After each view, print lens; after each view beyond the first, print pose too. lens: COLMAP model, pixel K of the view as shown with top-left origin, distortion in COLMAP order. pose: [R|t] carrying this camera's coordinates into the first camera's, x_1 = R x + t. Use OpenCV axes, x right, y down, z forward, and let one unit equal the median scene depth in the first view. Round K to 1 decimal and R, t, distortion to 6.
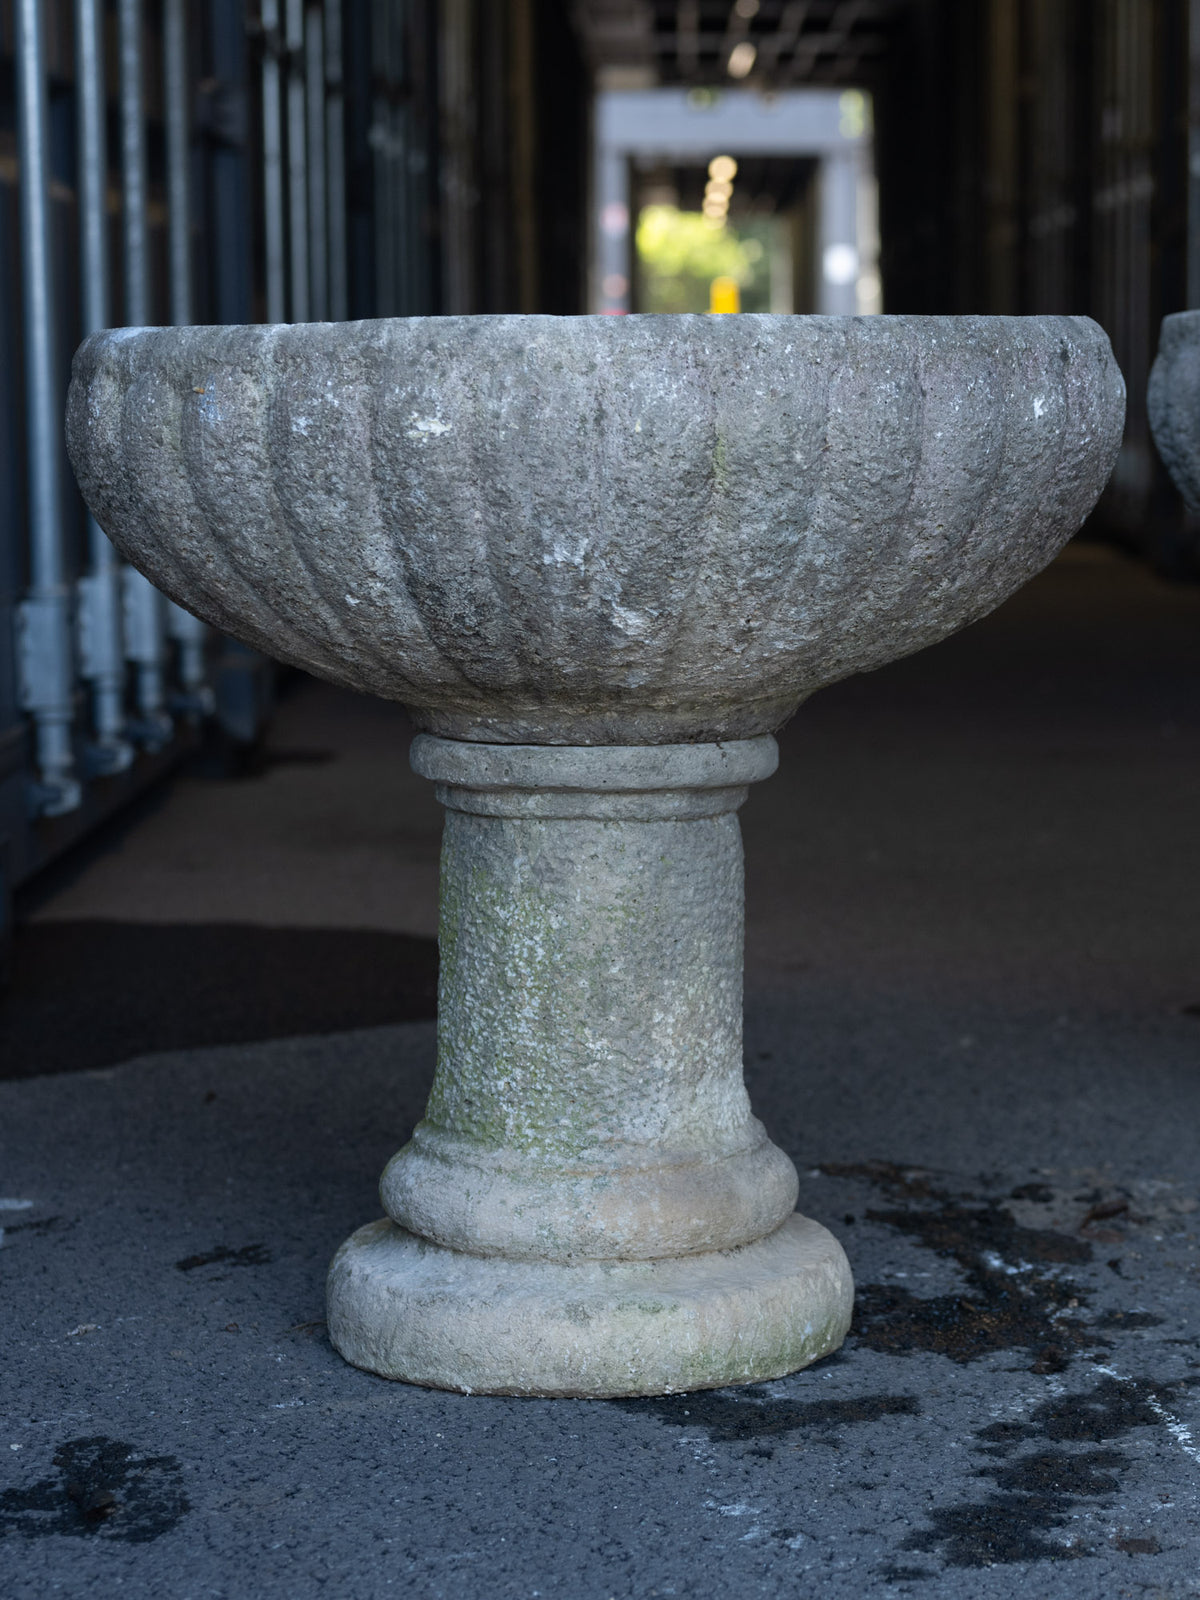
lens RADIAL K [[5093.9, 0, 600.0], [0, 5093.9, 800.0], [0, 0, 1]] dist [-0.016923, 0.351108]
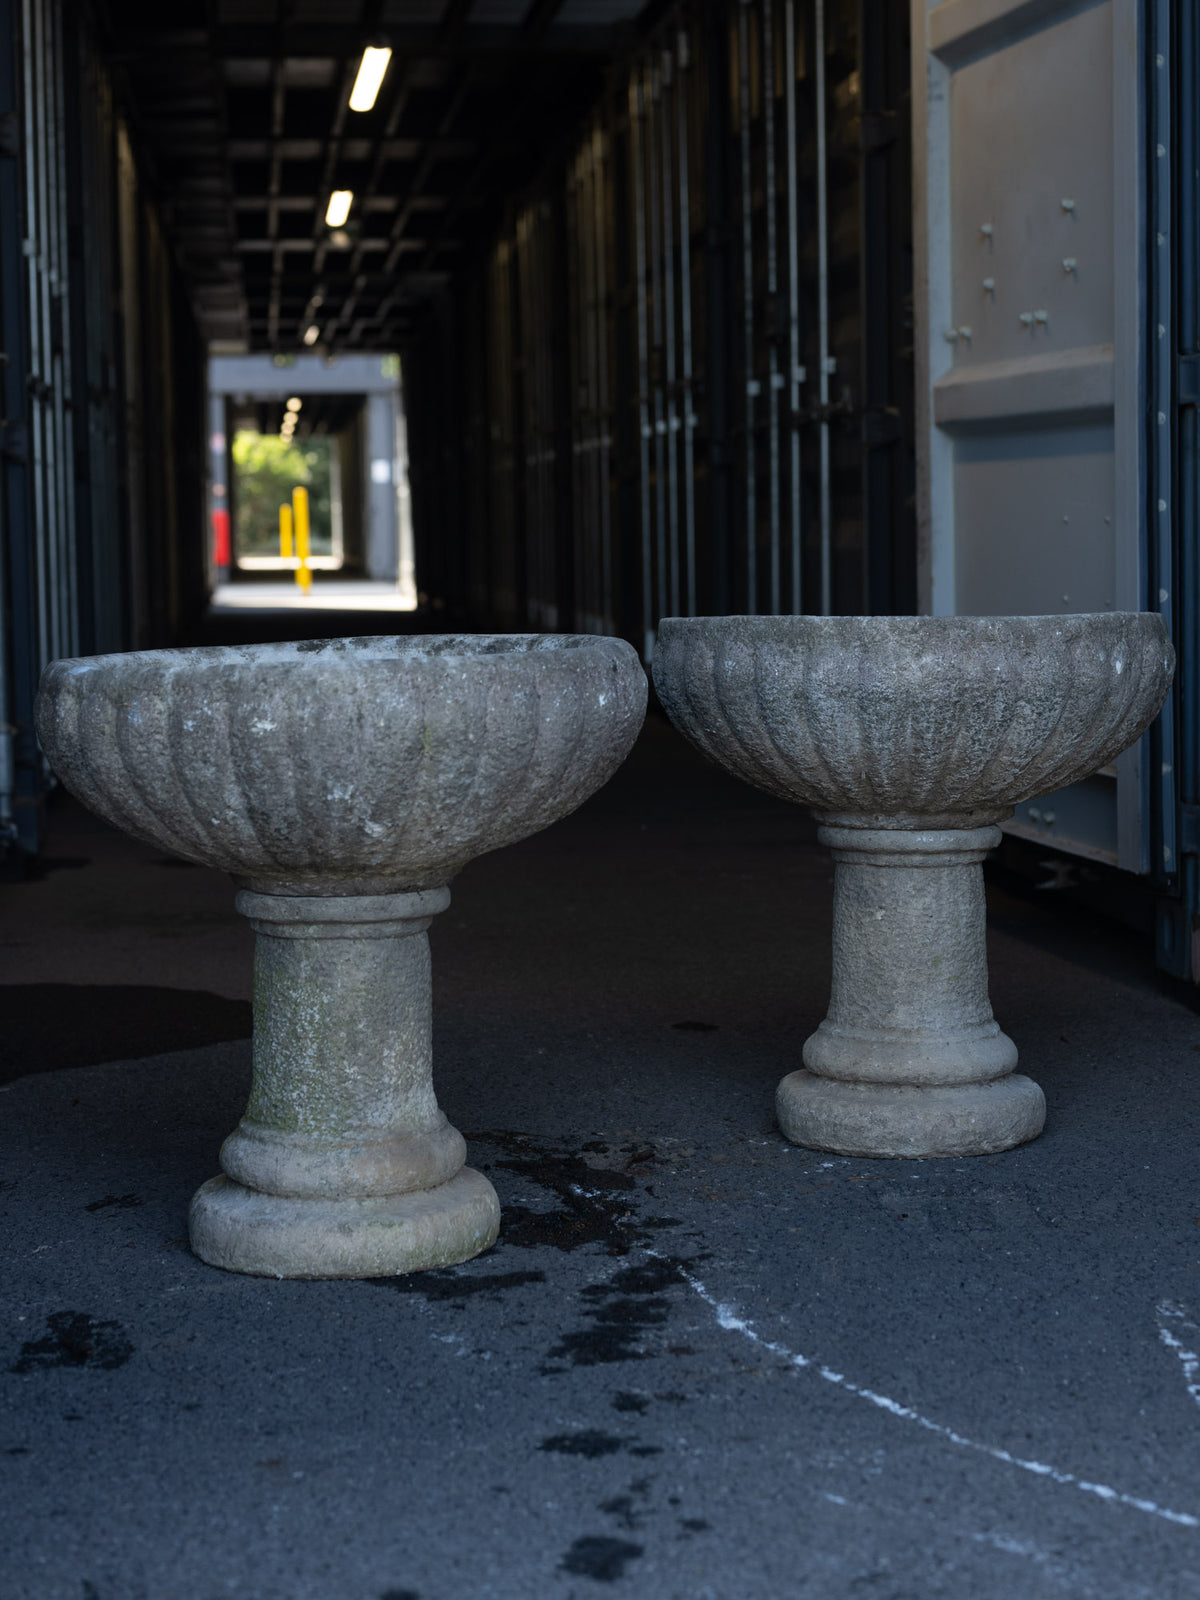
lens RADIAL K [[2460.9, 0, 600.0], [0, 2460.9, 800.0], [0, 0, 1]] dist [-0.008398, 0.020198]
pose [[0.997589, -0.022209, 0.065746, 0.029252], [0.026699, 0.997312, -0.068227, 0.015523], [-0.064054, 0.069818, 0.995501, 0.159064]]
